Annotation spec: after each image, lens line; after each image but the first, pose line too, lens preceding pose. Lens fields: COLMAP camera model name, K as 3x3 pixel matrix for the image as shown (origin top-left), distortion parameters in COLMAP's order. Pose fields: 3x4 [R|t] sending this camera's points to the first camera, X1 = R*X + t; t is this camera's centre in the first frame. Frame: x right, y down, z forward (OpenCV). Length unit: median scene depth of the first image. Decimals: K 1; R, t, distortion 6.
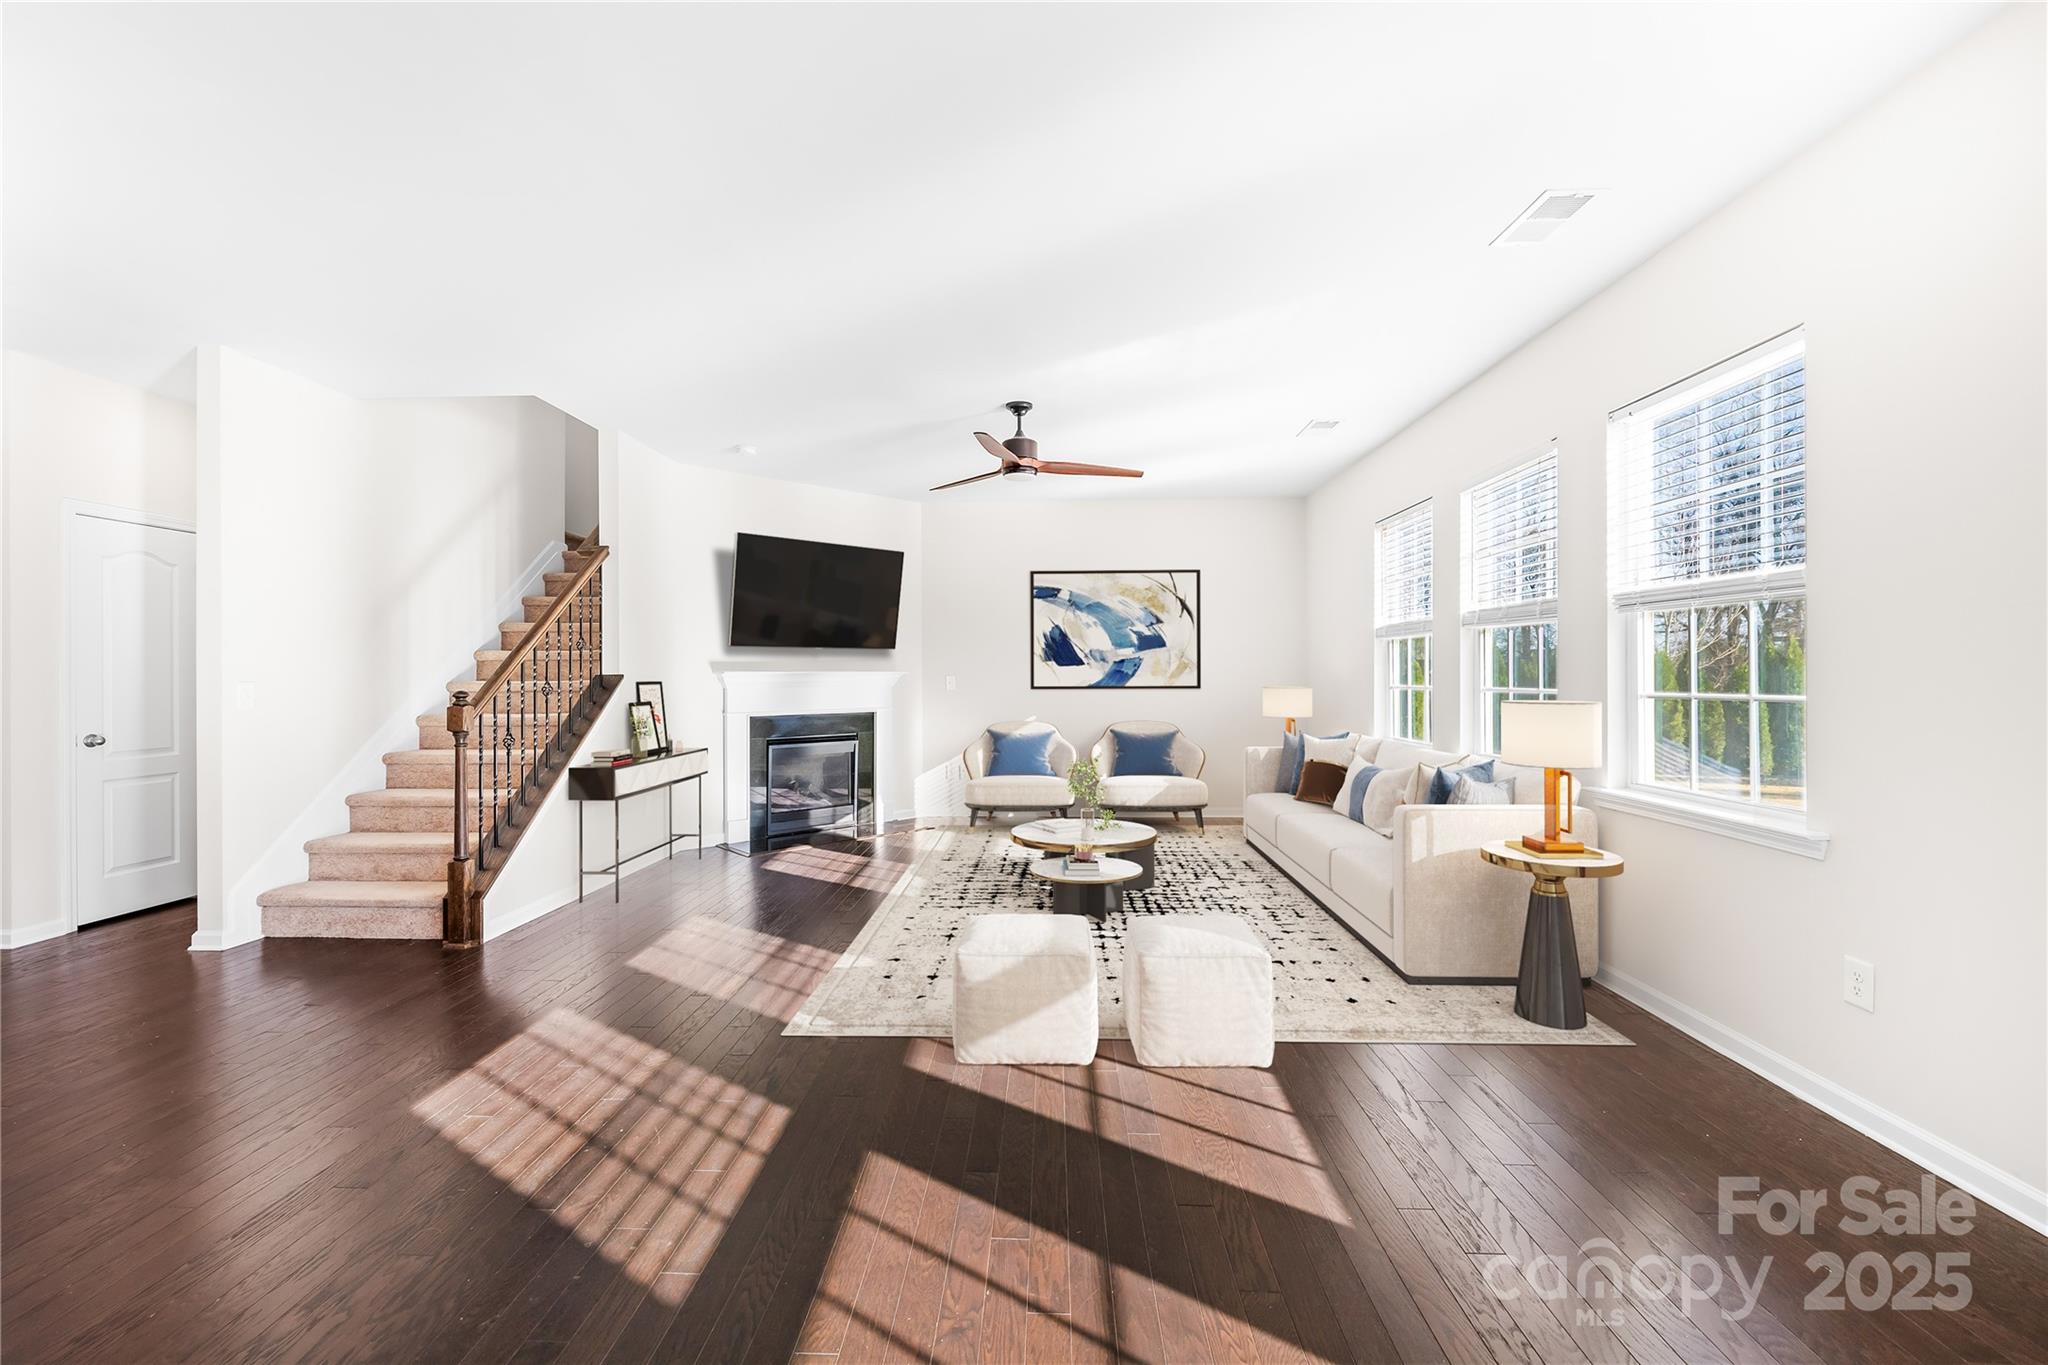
lens RADIAL K [[863.9, 0, 1014.9], [0, 863.9, 676.4], [0, 0, 1]] dist [-0.001814, 0.000136]
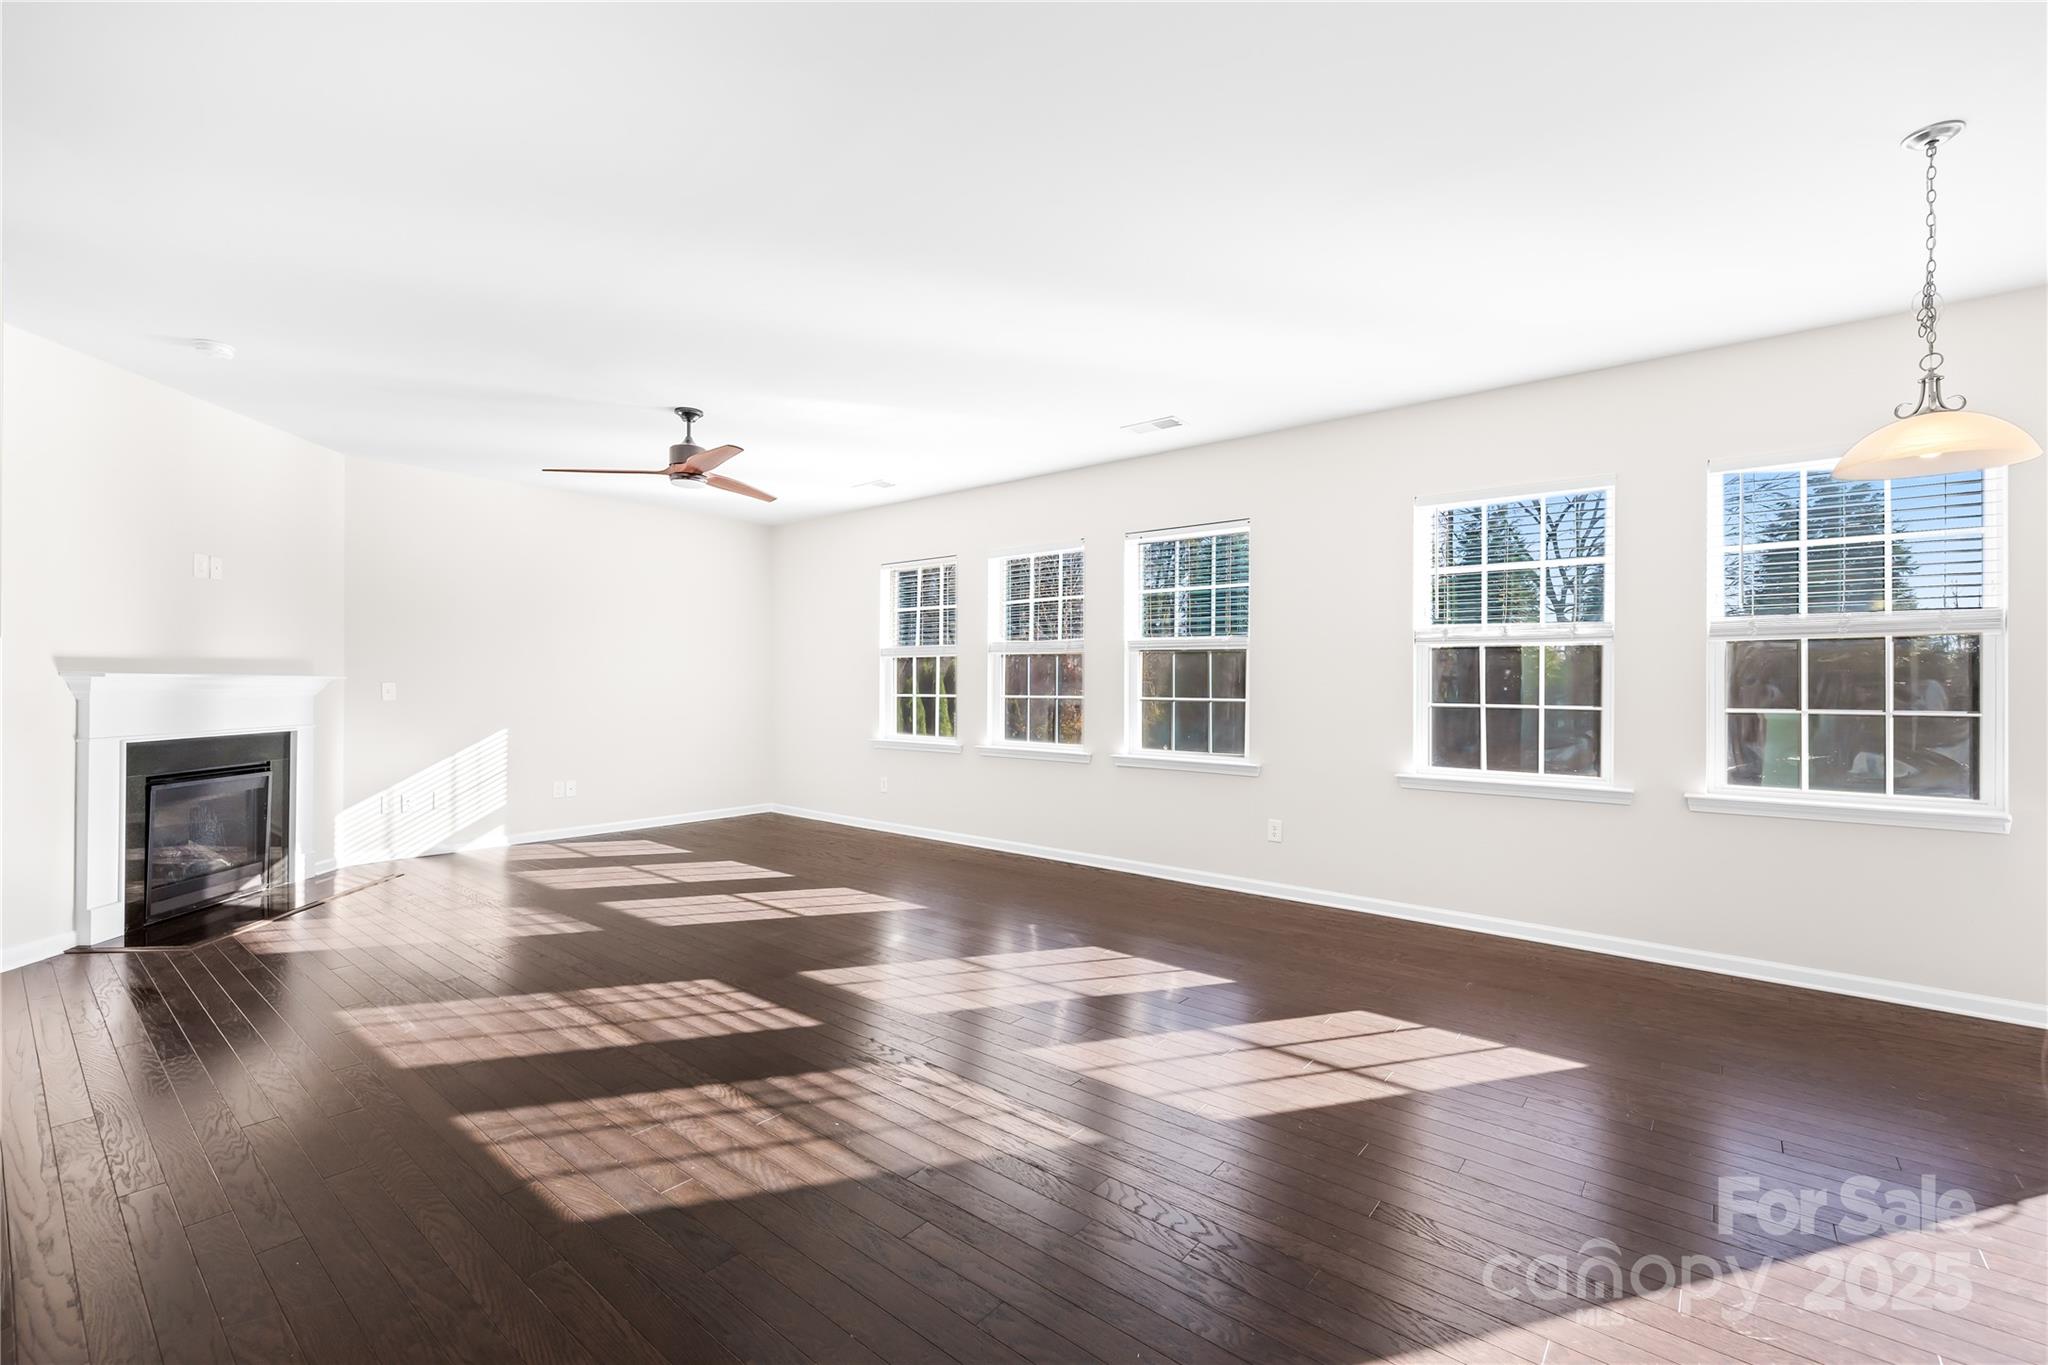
lens RADIAL K [[863.9, 0, 1029.7], [0, 863.9, 675.1], [0, 0, 1]] dist [-0.001814, 0.000136]
pose [[0.600337, 0.017664, 0.799552, -0.551265], [-0.007011, 0.999834, -0.016825, 0.002957], [-0.799717, 0.004495, 0.600361, 0.092029]]
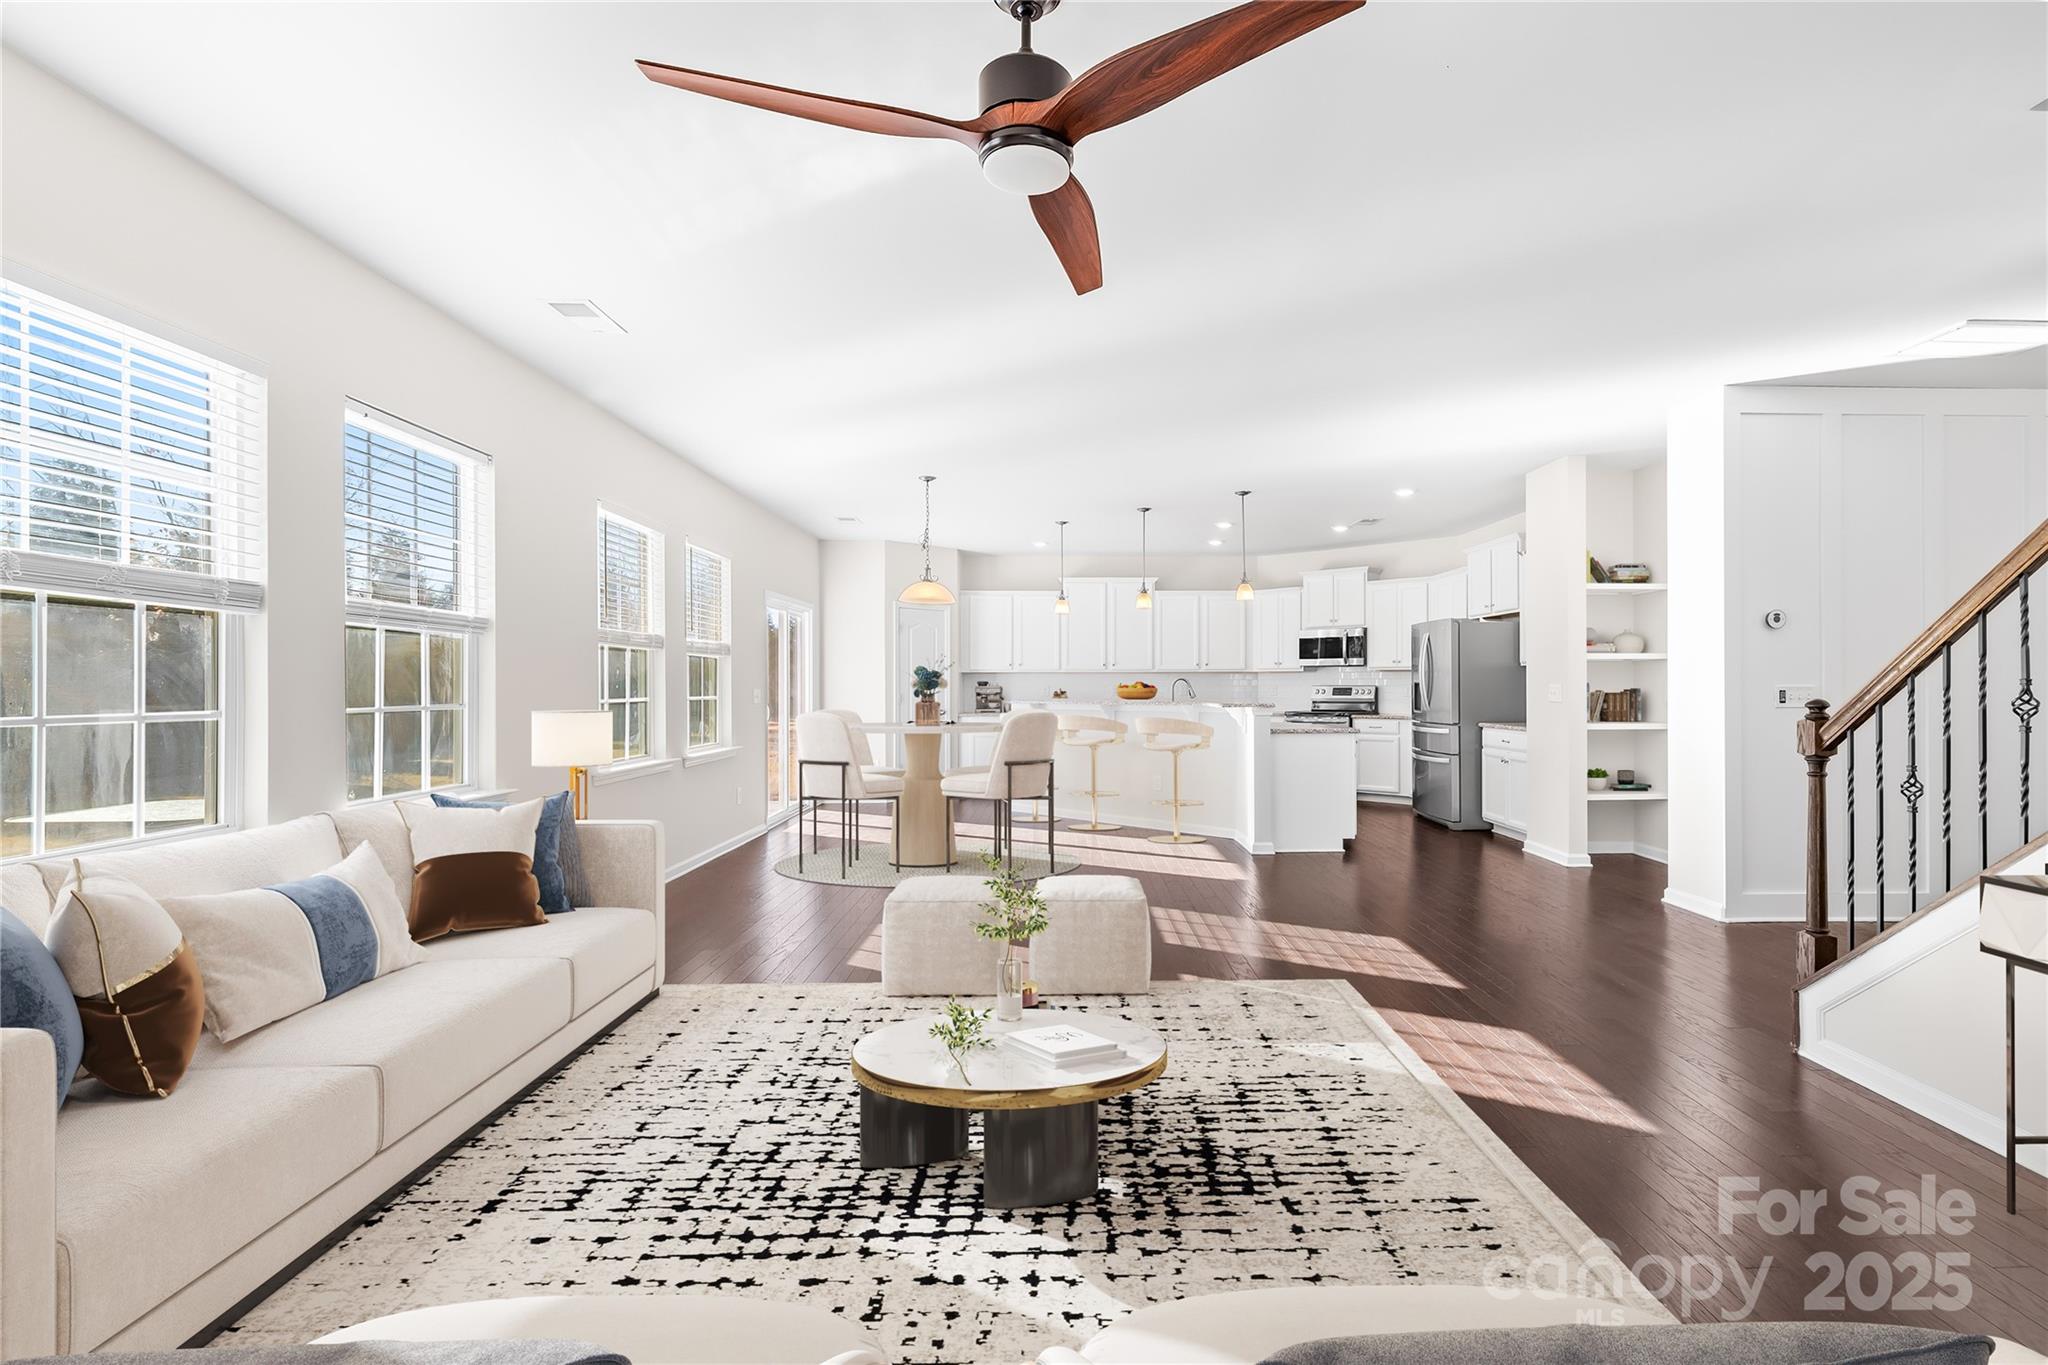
lens RADIAL K [[974.2, 0, 1092.8], [0, 974.2, 691.3], [0, 0, 1]] dist [-0.004629, -0.000432]
pose [[-0.995078, 0.009000, -0.098688, 0.049183], [0.008231, 0.999933, 0.008197, -0.002419], [0.098755, 0.007345, -0.995085, 1.441294]]
